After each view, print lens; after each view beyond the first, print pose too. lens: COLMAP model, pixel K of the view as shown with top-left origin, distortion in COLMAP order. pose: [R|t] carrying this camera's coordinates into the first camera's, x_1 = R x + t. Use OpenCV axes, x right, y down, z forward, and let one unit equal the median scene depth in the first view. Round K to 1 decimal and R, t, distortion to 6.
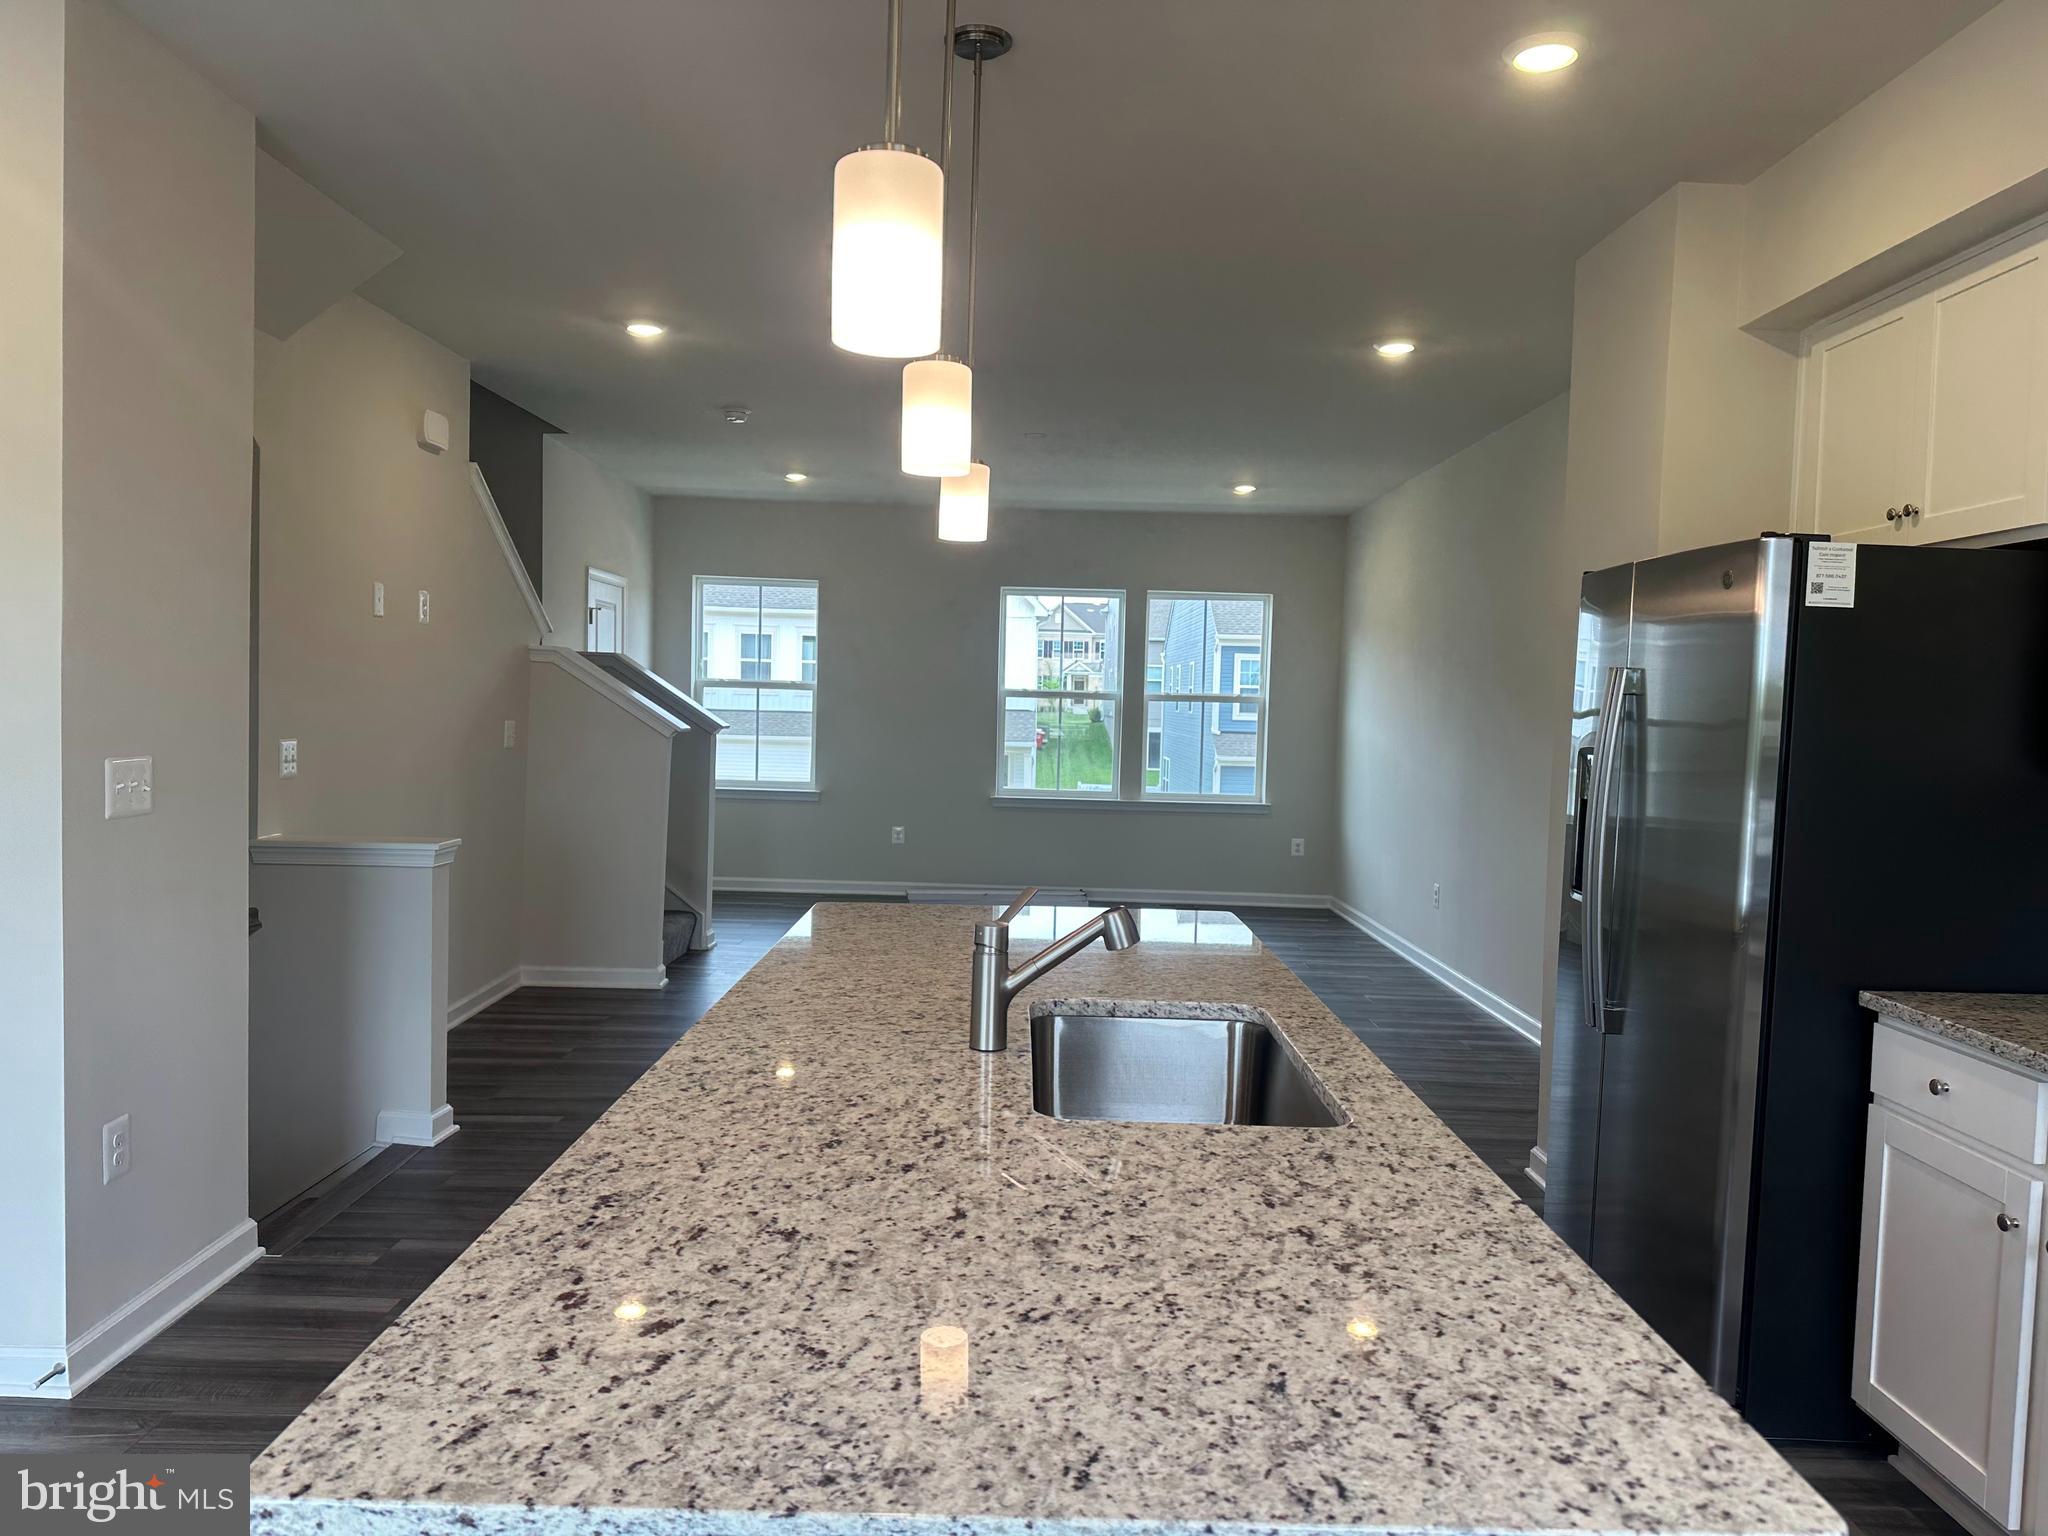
lens RADIAL K [[1459.1, 0, 1024.0], [0, 1459.1, 771.9], [0, 0, 1]] dist [0.005145, 0.001289]
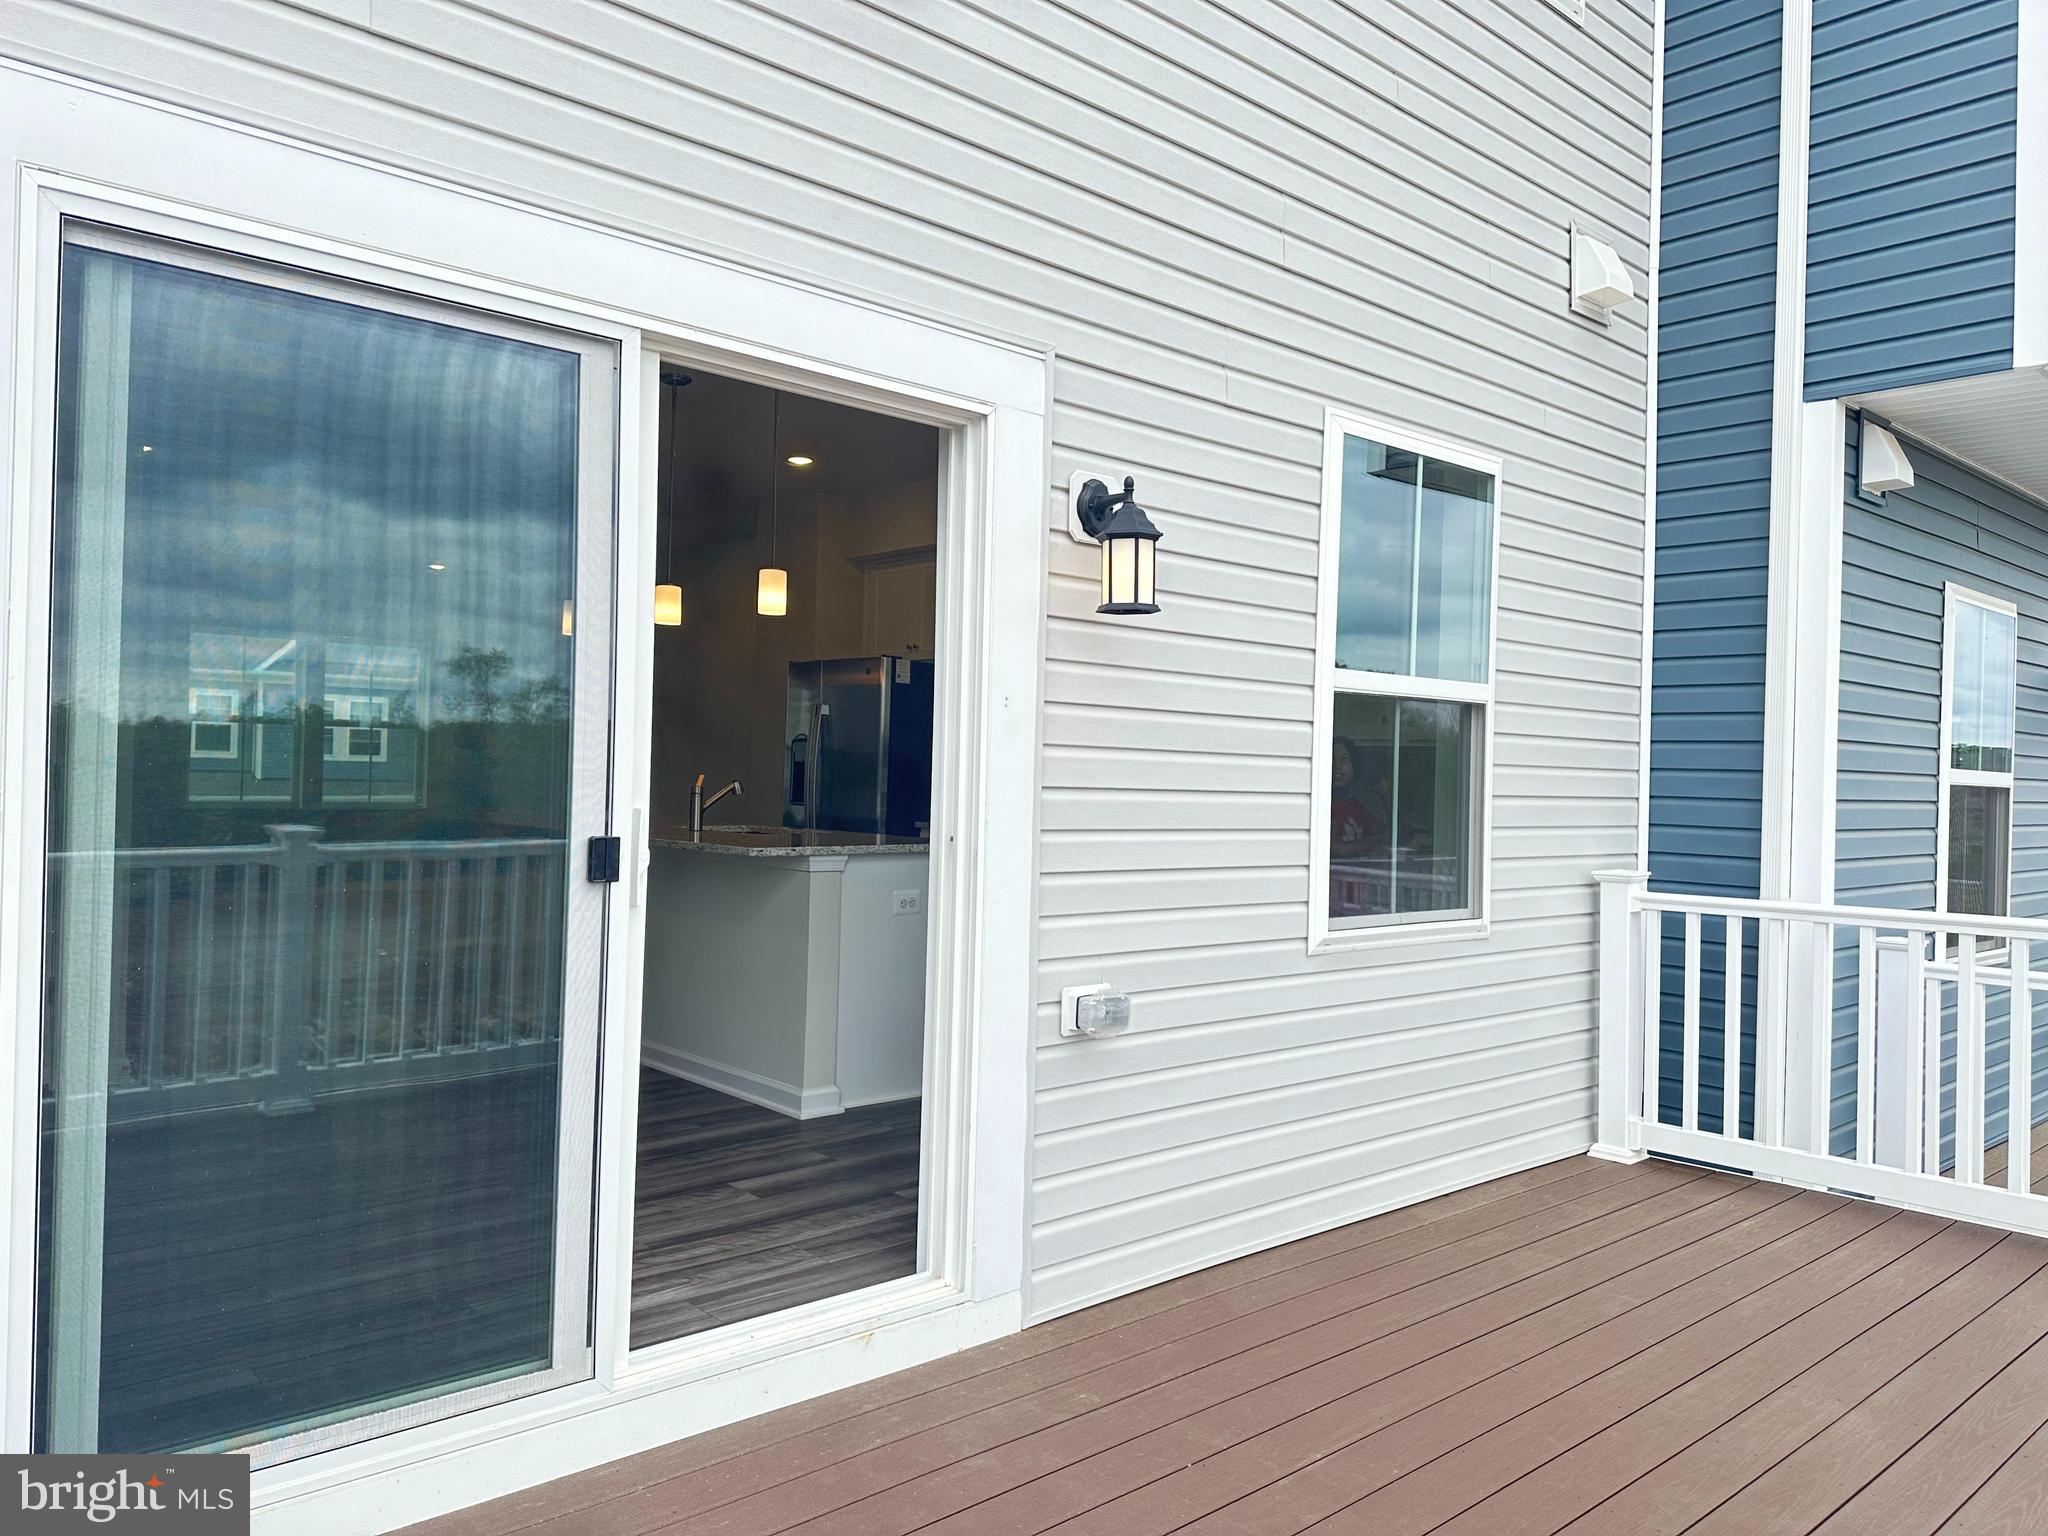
lens RADIAL K [[1459.1, 0, 1023.3], [0, 1459.1, 762.8], [0, 0, 1]] dist [0.005145, 0.001289]
pose [[0.749329, -0.003305, 0.662190, -1.086802], [0.028453, 0.999225, -0.027210, 0.117599], [-0.661586, 0.039230, 0.748842, -1.186588]]
